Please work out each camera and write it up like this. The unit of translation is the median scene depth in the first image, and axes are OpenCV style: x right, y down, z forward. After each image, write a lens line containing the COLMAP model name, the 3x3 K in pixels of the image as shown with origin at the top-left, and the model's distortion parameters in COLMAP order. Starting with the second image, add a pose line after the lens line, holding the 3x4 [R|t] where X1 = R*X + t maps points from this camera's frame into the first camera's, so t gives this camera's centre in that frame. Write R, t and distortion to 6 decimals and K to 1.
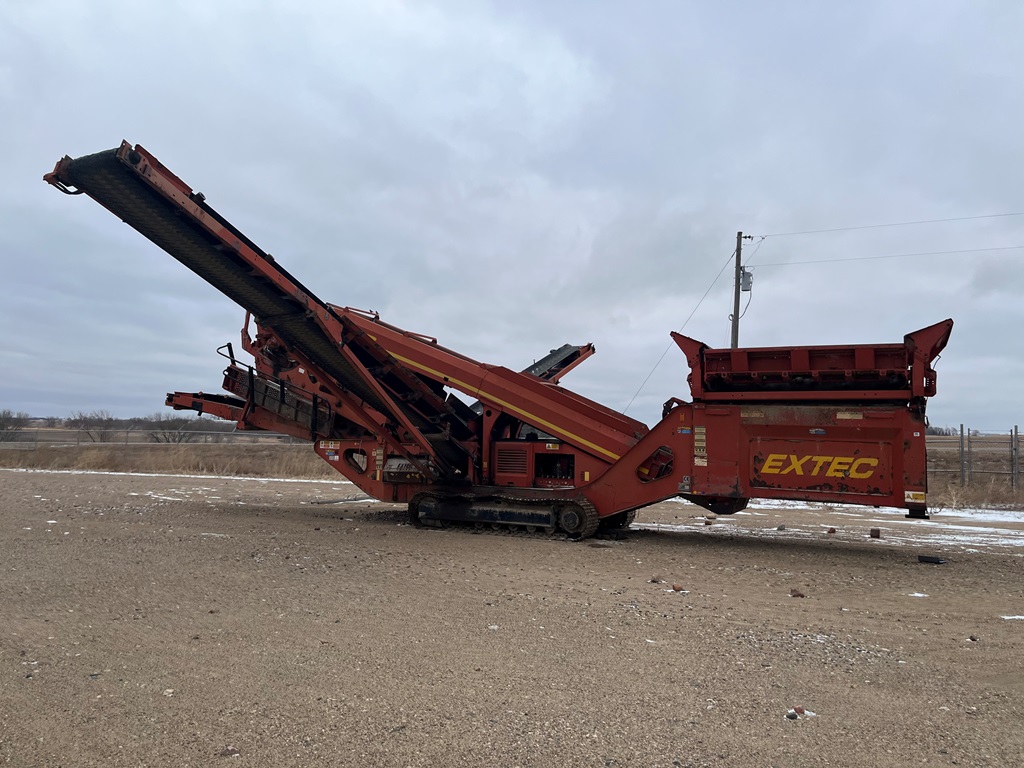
lens RADIAL K [[770.3, 0, 512.1], [0, 770.3, 381.0], [0, 0, 1]] dist [0.067166, -0.088449]
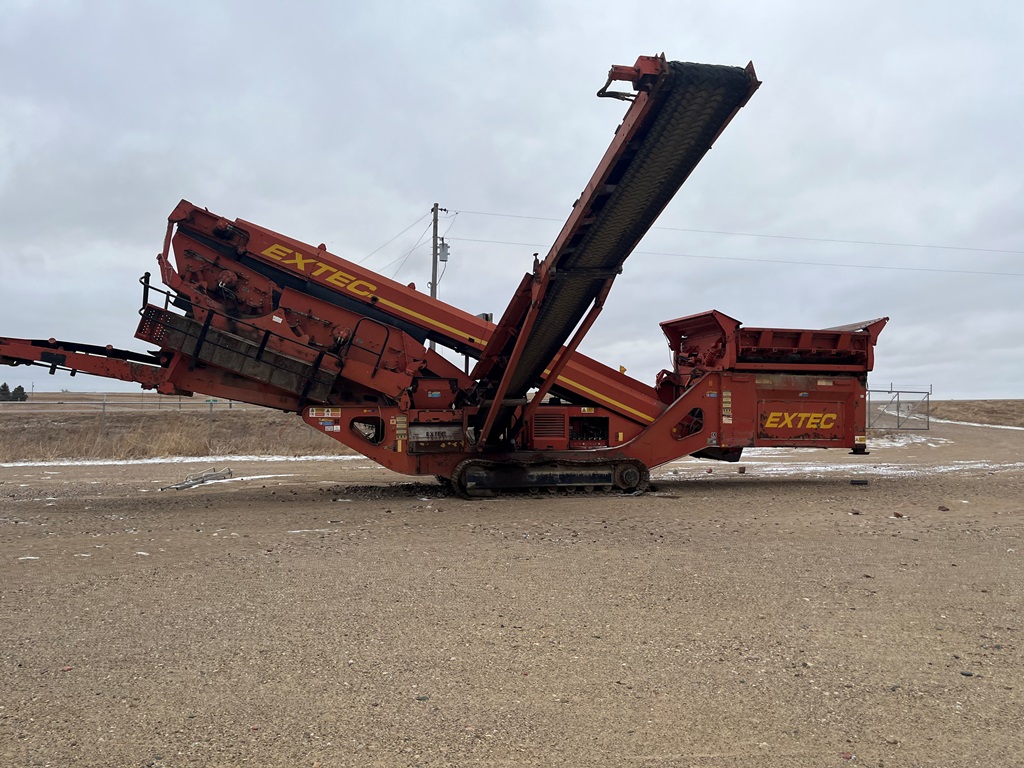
lens RADIAL K [[760.3, 0, 511.5], [0, 760.3, 406.5], [0, 0, 1]] dist [0.063814, -0.126807]
pose [[0.749300, -0.015565, 0.662048, -0.743739], [-0.041819, 0.996616, 0.070762, 0.012128], [-0.660909, -0.080708, 0.746113, 0.312158]]
